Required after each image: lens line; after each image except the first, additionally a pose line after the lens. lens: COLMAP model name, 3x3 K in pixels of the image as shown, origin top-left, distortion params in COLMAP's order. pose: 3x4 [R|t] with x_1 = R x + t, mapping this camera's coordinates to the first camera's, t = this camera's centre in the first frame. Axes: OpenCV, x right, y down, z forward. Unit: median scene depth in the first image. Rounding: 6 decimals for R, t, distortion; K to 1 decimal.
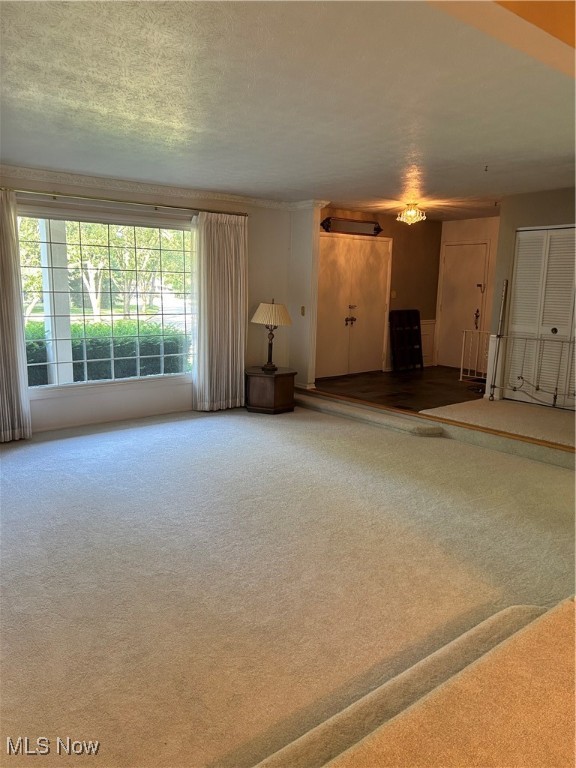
lens RADIAL K [[578.9, 0, 291.3], [0, 578.9, 390.6], [0, 0, 1]] dist [0.070902, -0.062249]
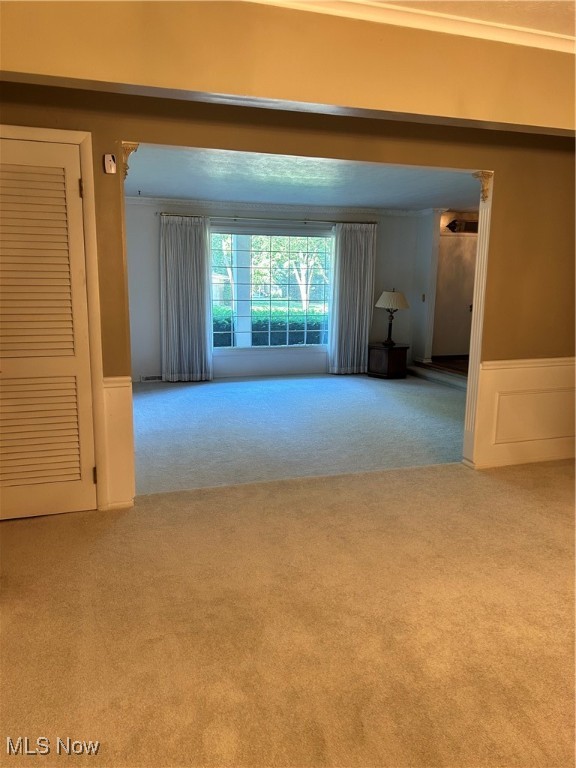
lens RADIAL K [[578.9, 0, 284.2], [0, 578.9, 382.8], [0, 0, 1]] dist [0.070902, -0.062249]
pose [[0.932585, 0.057286, -0.356375, 0.211185], [-0.059289, 0.998227, 0.005312, 0.055134], [0.356047, 0.016176, 0.934328, -0.264964]]
